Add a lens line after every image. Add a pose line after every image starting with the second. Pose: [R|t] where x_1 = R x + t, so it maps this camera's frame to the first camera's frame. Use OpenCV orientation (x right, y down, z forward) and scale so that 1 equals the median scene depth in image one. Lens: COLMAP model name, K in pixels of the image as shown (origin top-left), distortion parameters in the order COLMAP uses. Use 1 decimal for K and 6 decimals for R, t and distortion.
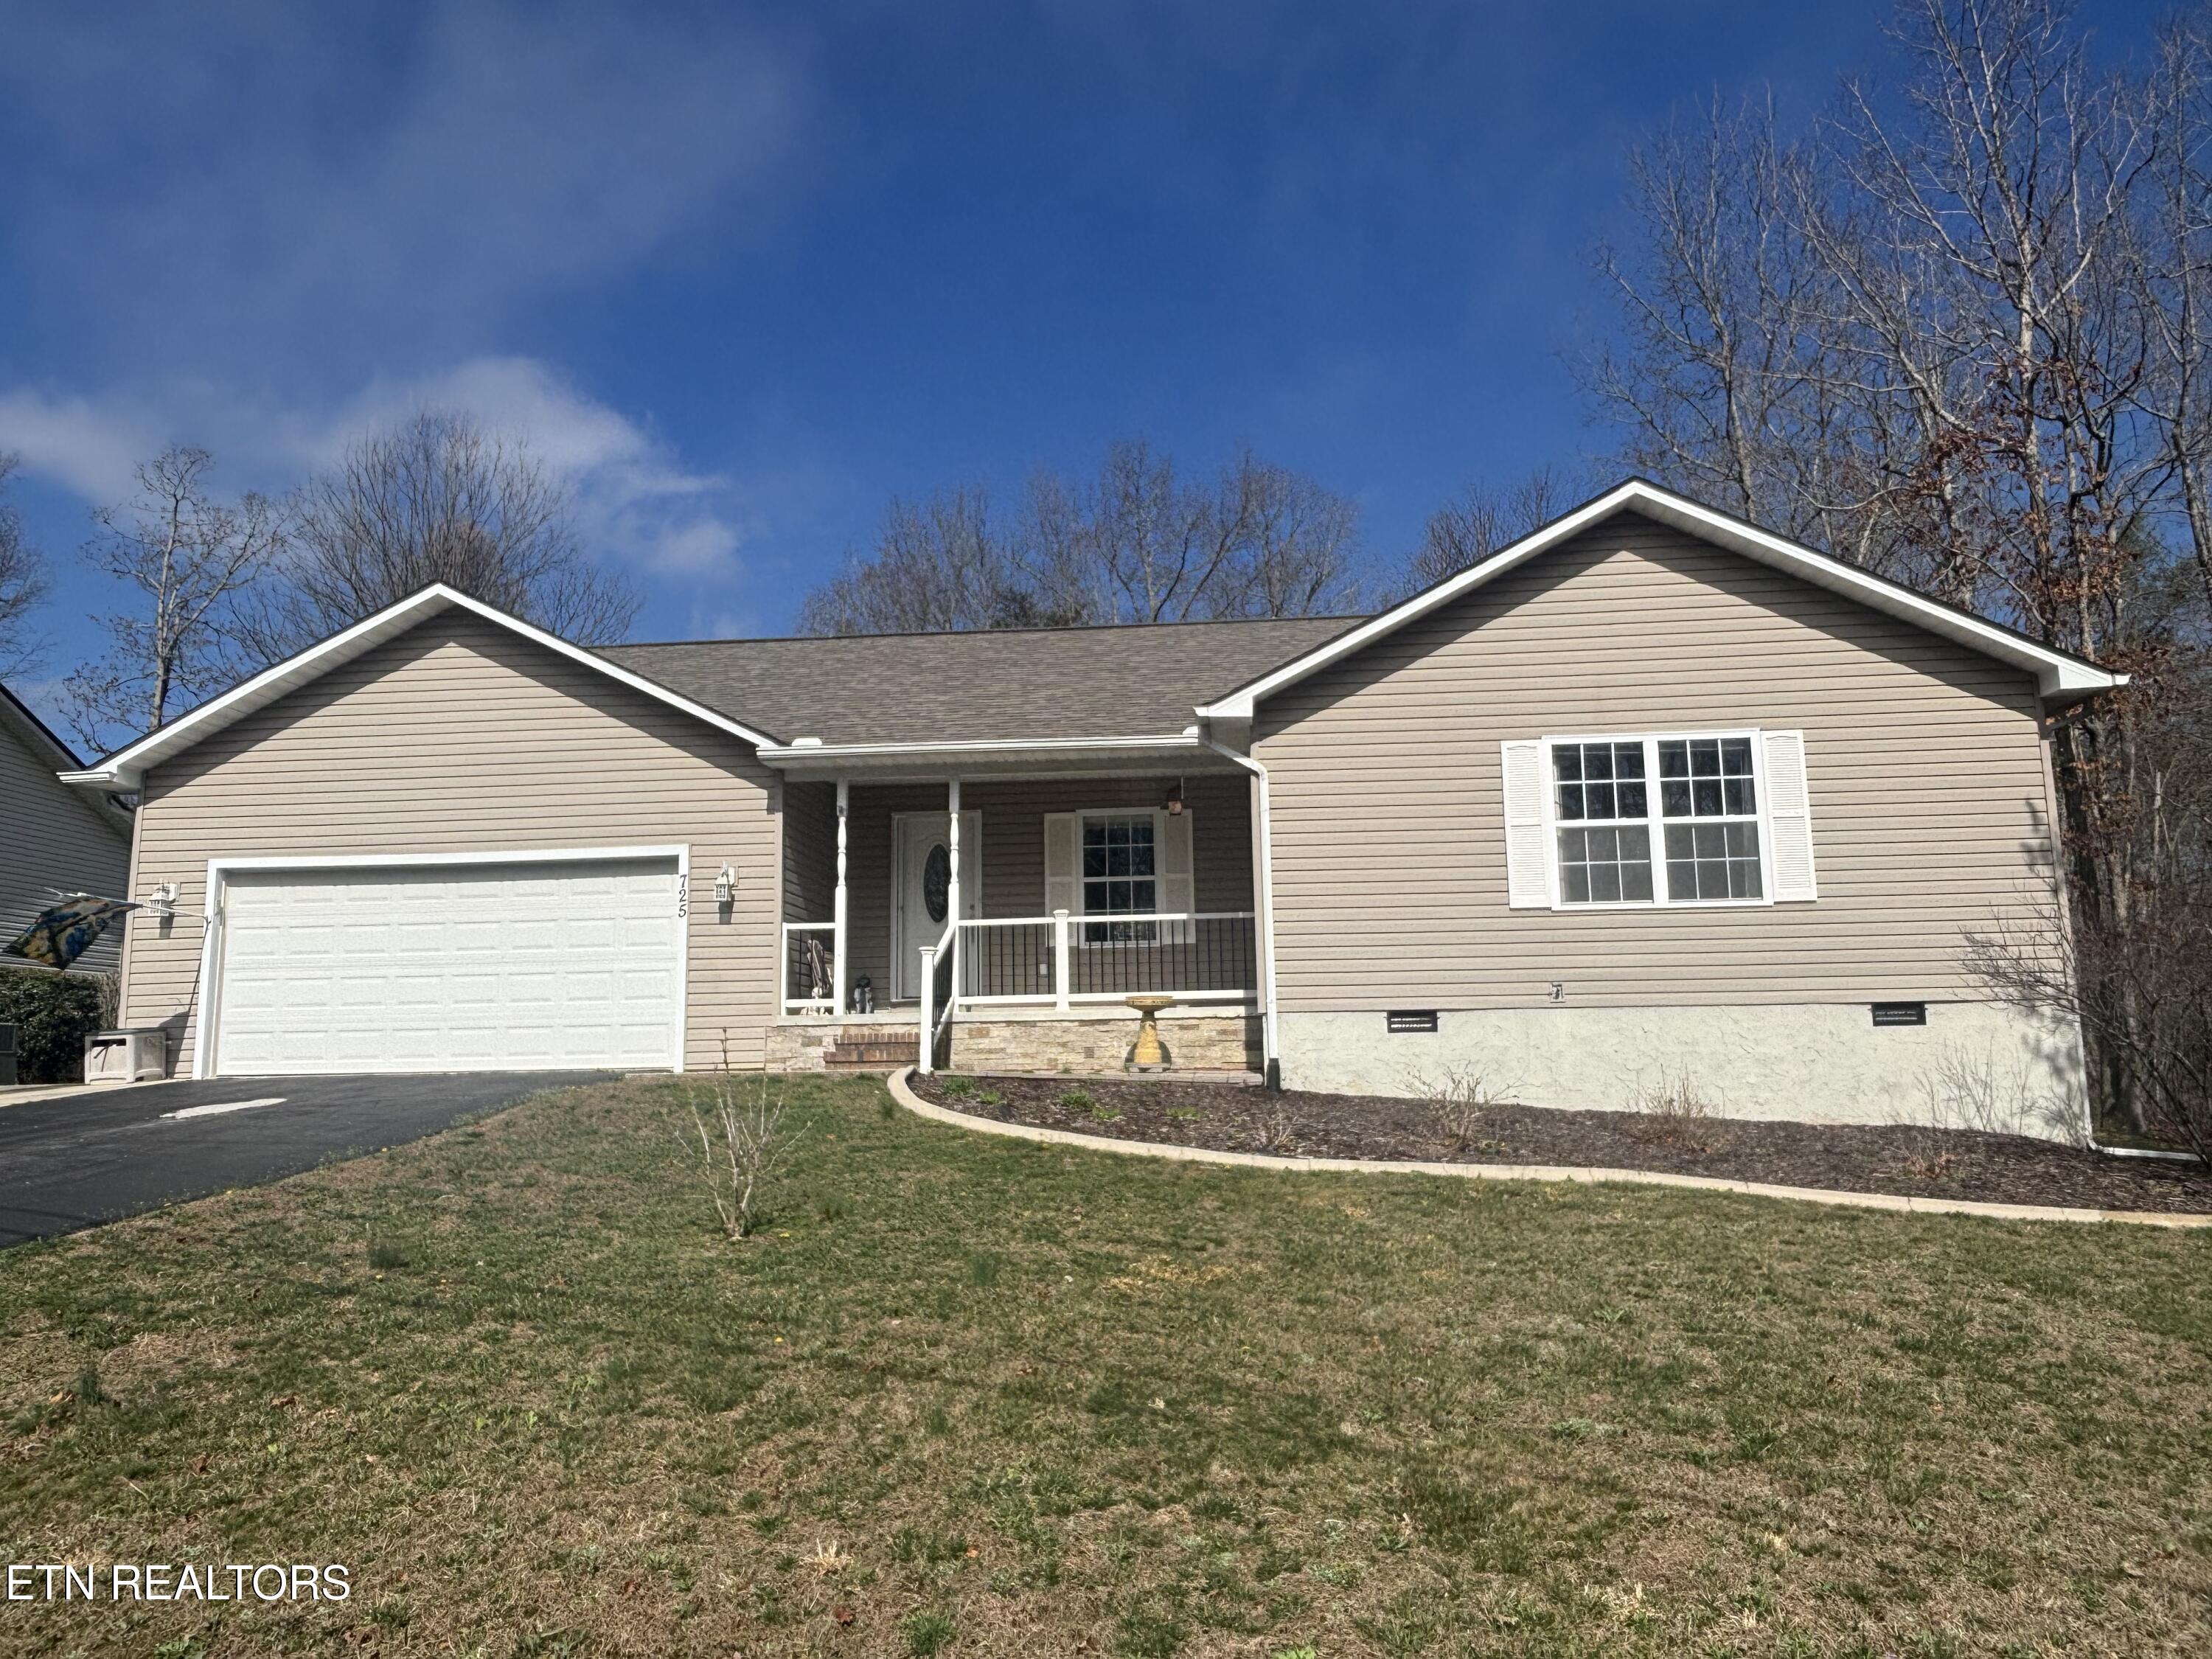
lens RADIAL K [[1560.6, 0, 1119.3], [0, 1560.6, 829.1], [0, 0, 1]] dist [0.020544, -0.000932]
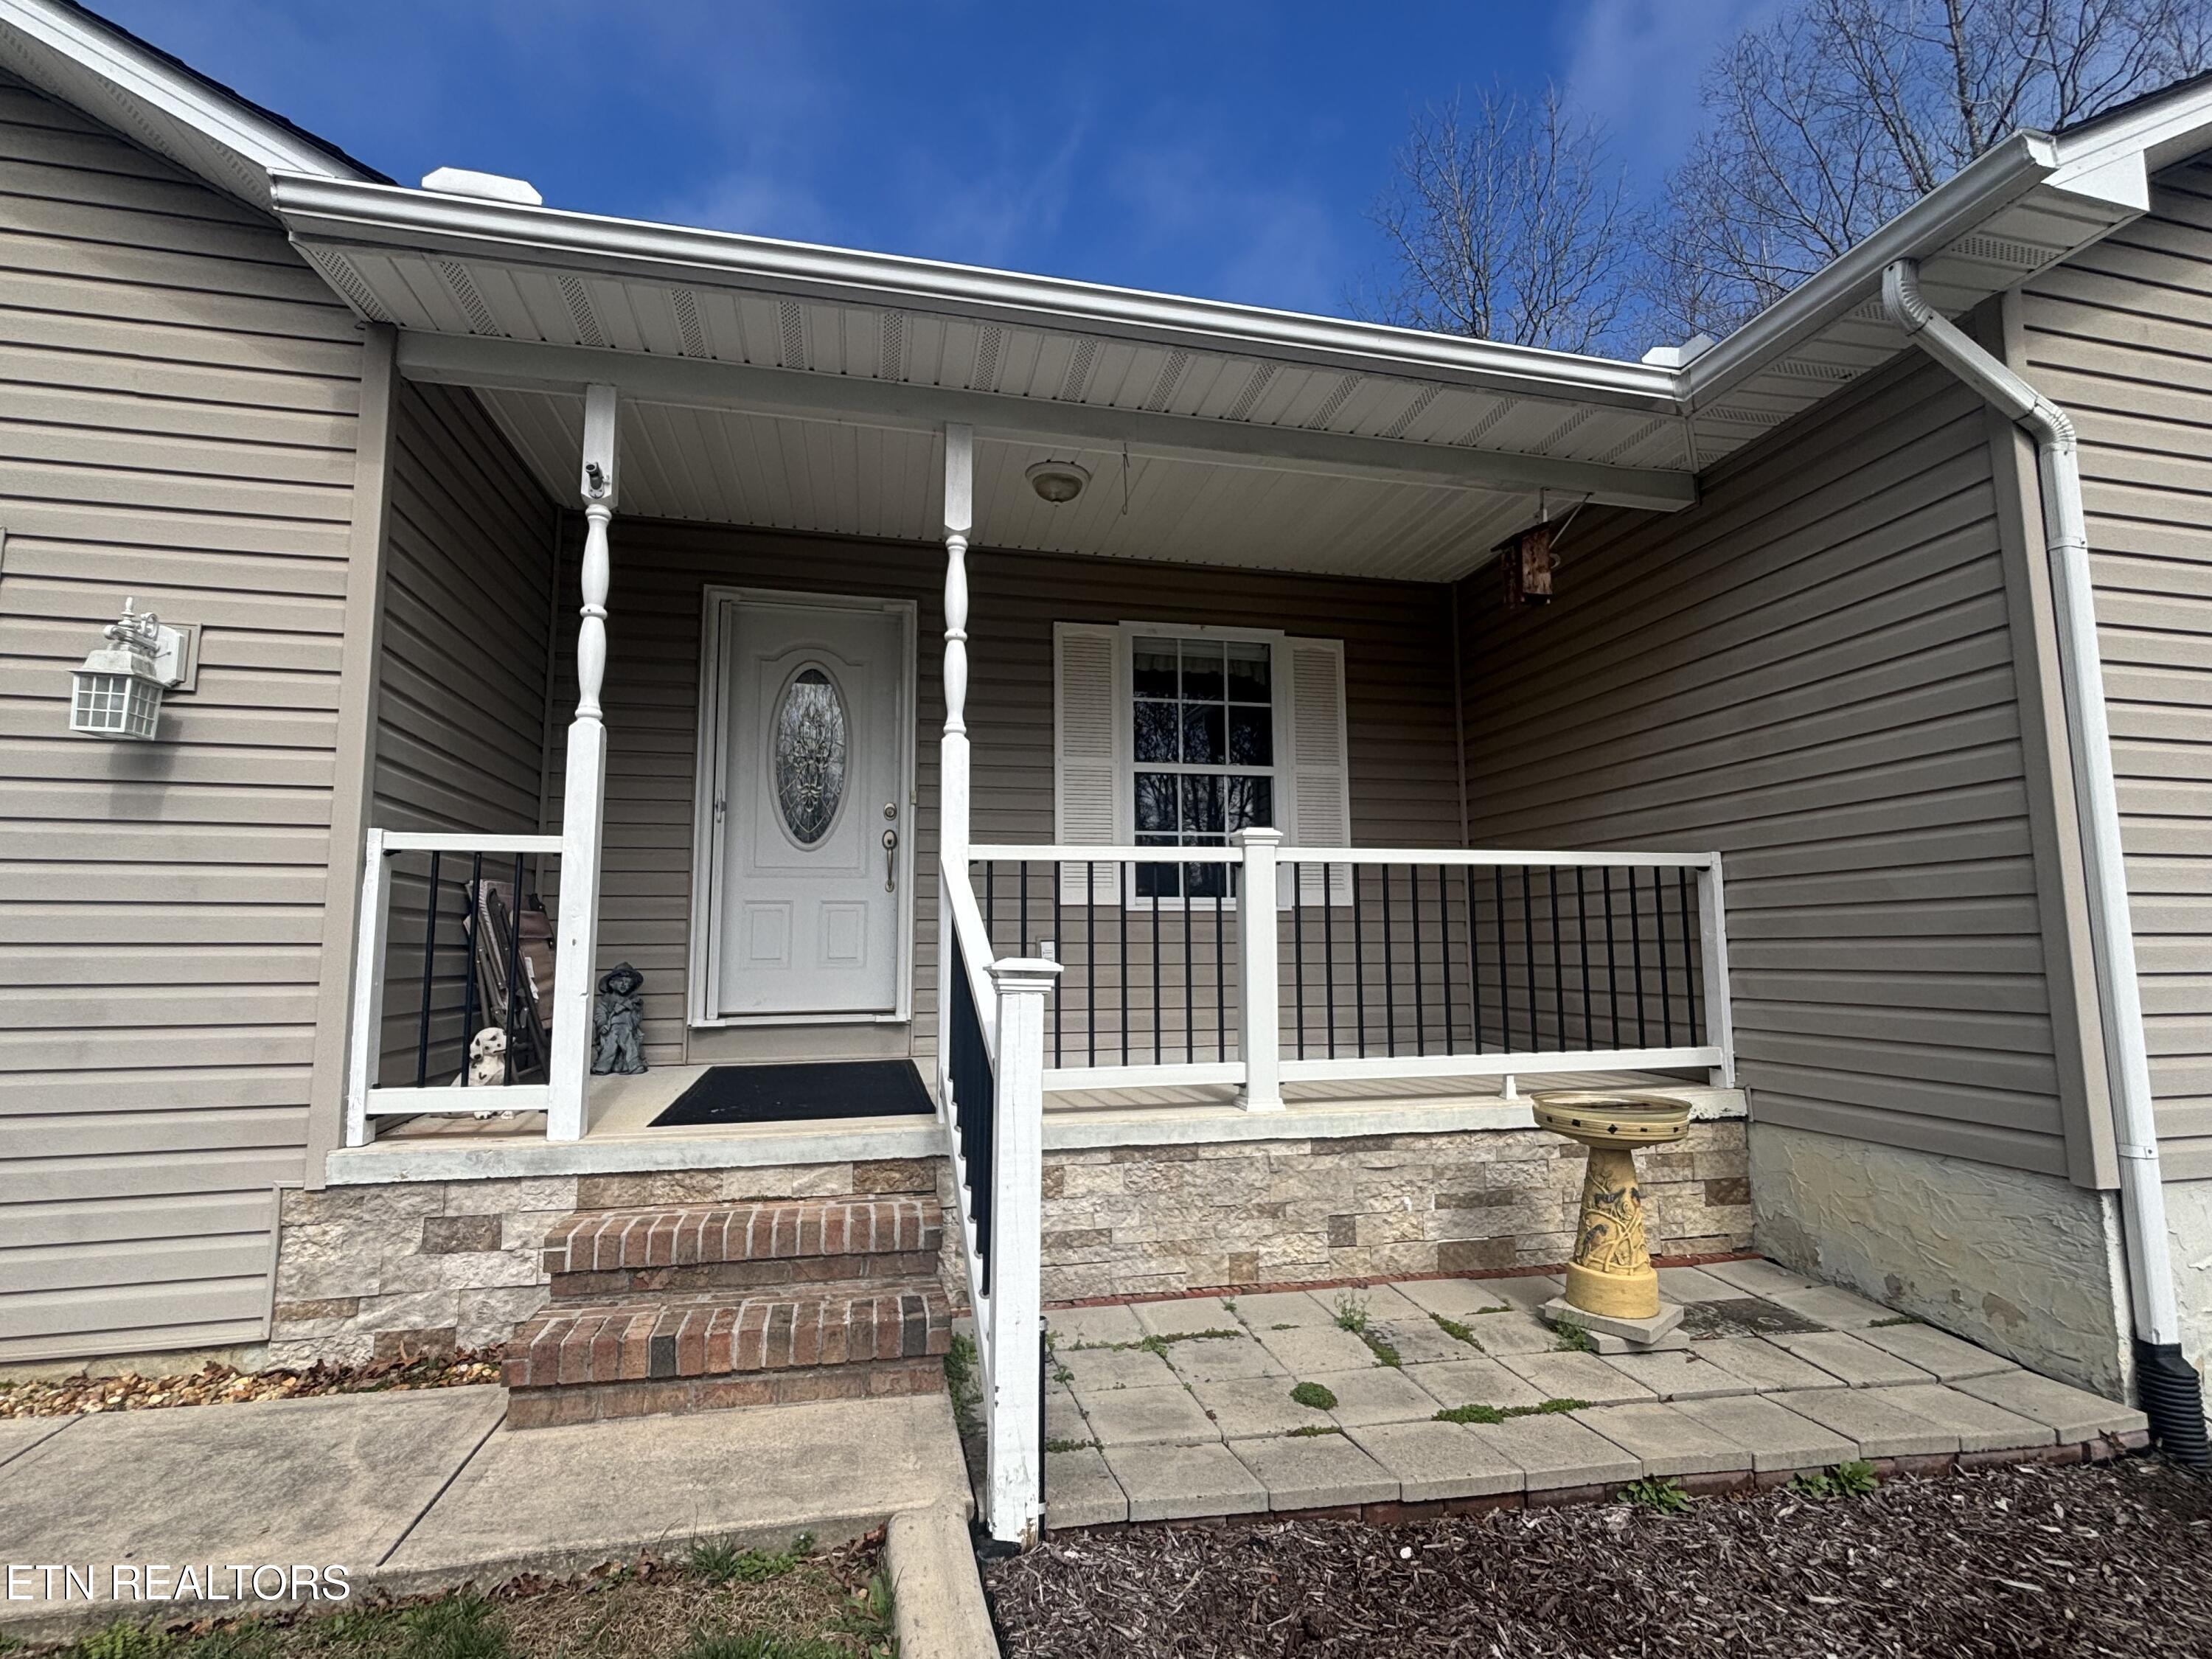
lens RADIAL K [[1053.5, 0, 1096.0], [0, 1053.5, 826.9], [0, 0, 1]] dist [-0.008143, -0.000393]
pose [[0.950974, 0.044076, 0.306115, -0.162919], [-0.055972, 0.997976, 0.030189, 0.051797], [-0.304165, -0.045843, 0.951516, 0.863487]]
